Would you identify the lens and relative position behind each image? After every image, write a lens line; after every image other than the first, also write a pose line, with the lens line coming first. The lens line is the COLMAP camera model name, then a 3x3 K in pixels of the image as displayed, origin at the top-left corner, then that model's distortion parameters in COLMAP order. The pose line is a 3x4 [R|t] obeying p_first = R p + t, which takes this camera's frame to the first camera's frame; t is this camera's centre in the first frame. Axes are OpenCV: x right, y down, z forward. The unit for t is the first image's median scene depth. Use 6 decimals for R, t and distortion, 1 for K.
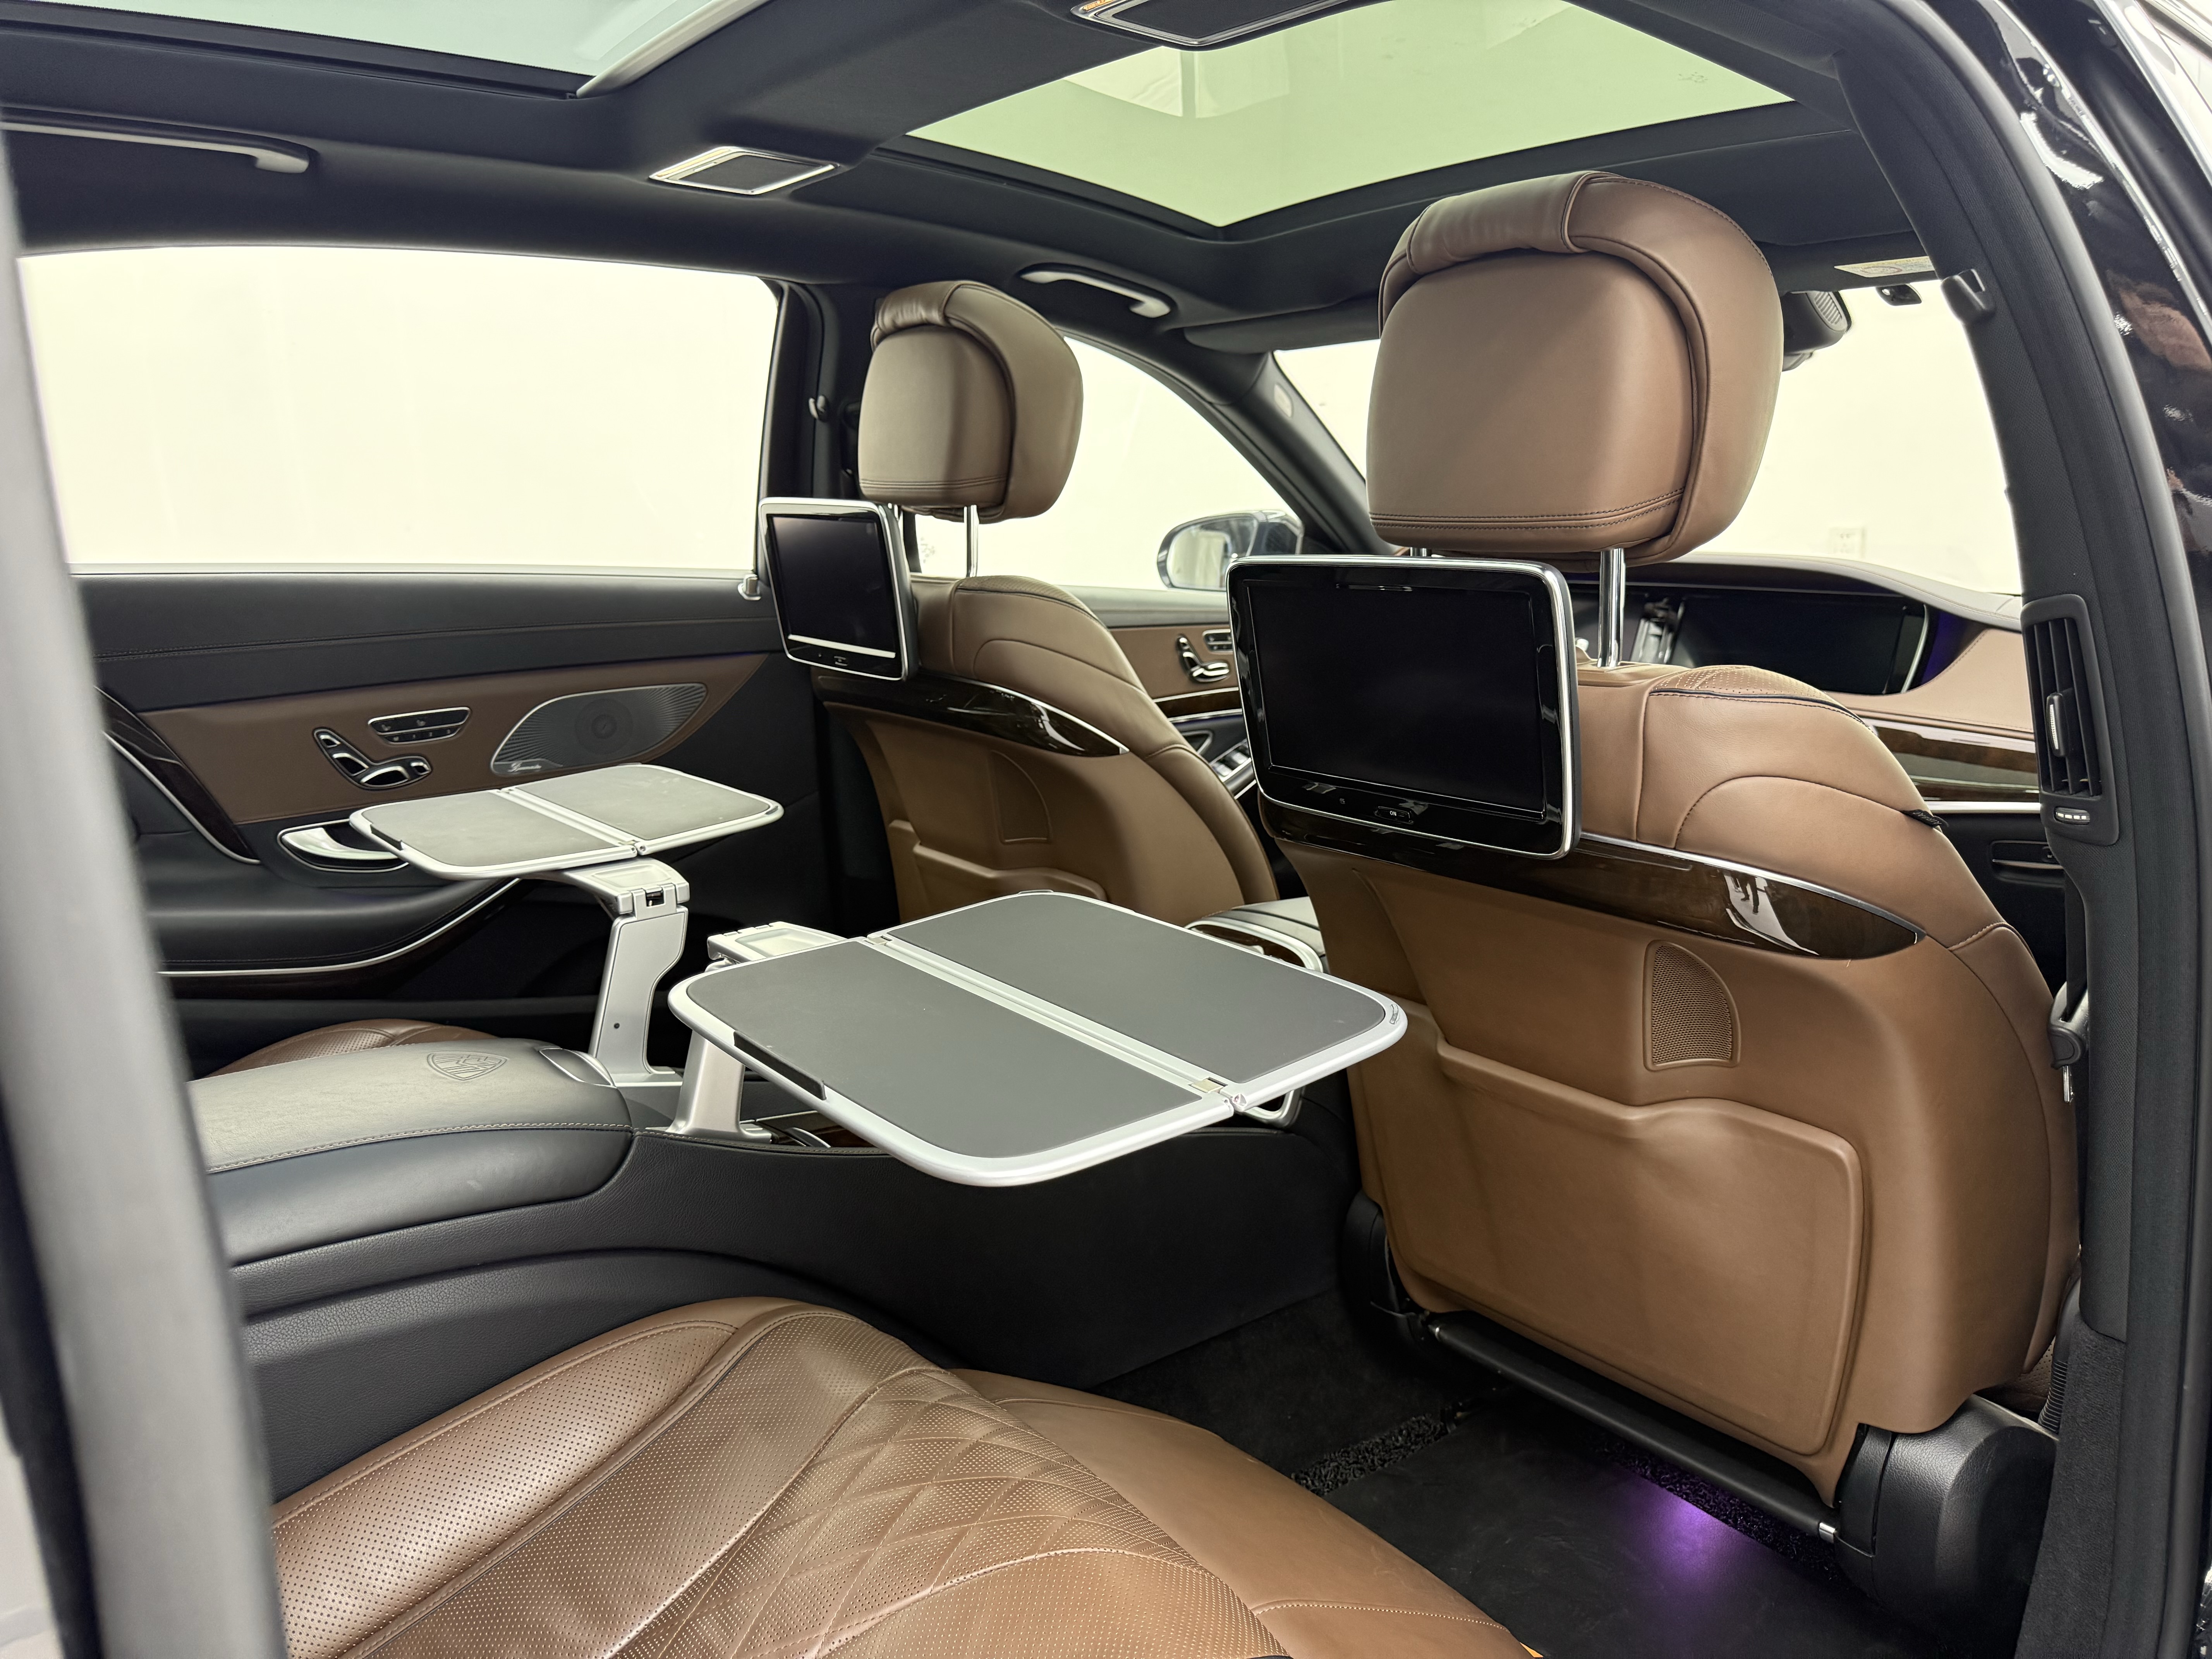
lens RADIAL K [[1591.0, 0, 1097.1], [0, 1591.0, 821.1], [0, 0, 1]] dist [0.101649, -0.161108]
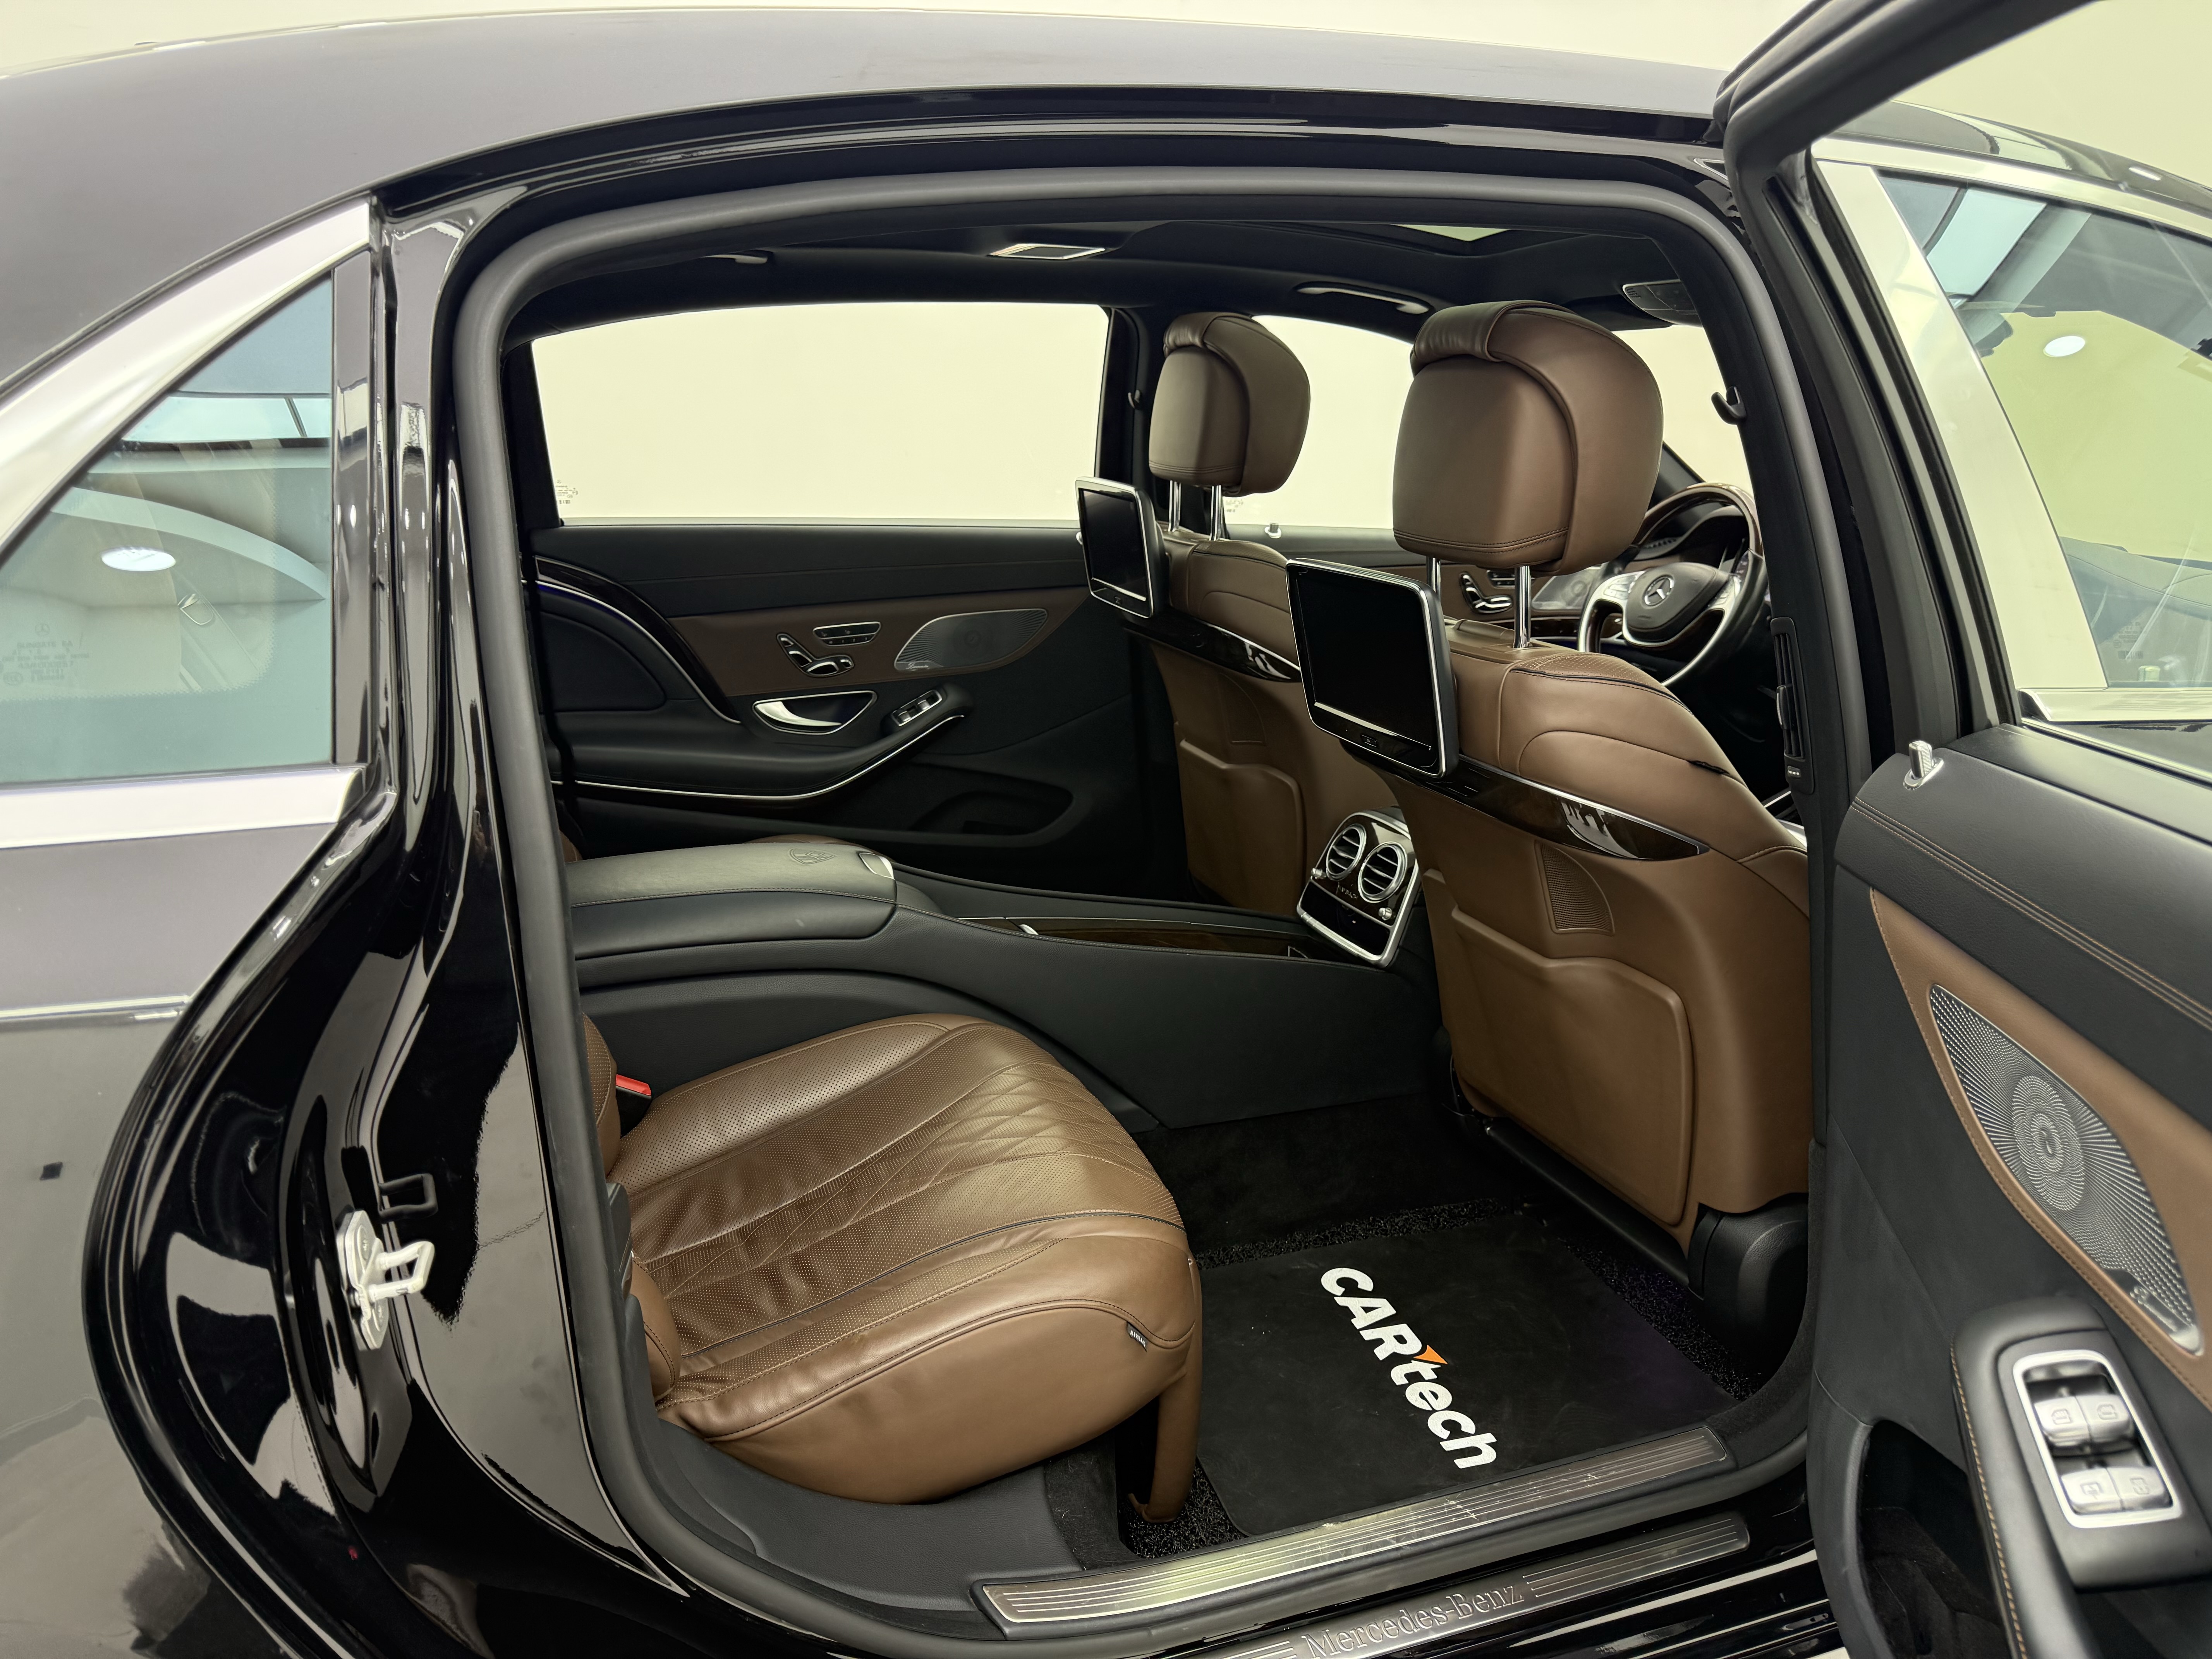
lens RADIAL K [[1591.0, 0, 1097.1], [0, 1591.0, 821.1], [0, 0, 1]] dist [0.101649, -0.161108]
pose [[0.948001, 0.079000, -0.308308, 0.267013], [-0.056956, 0.995177, 0.079870, -0.022266], [0.313130, -0.058157, 0.947928, -0.310703]]
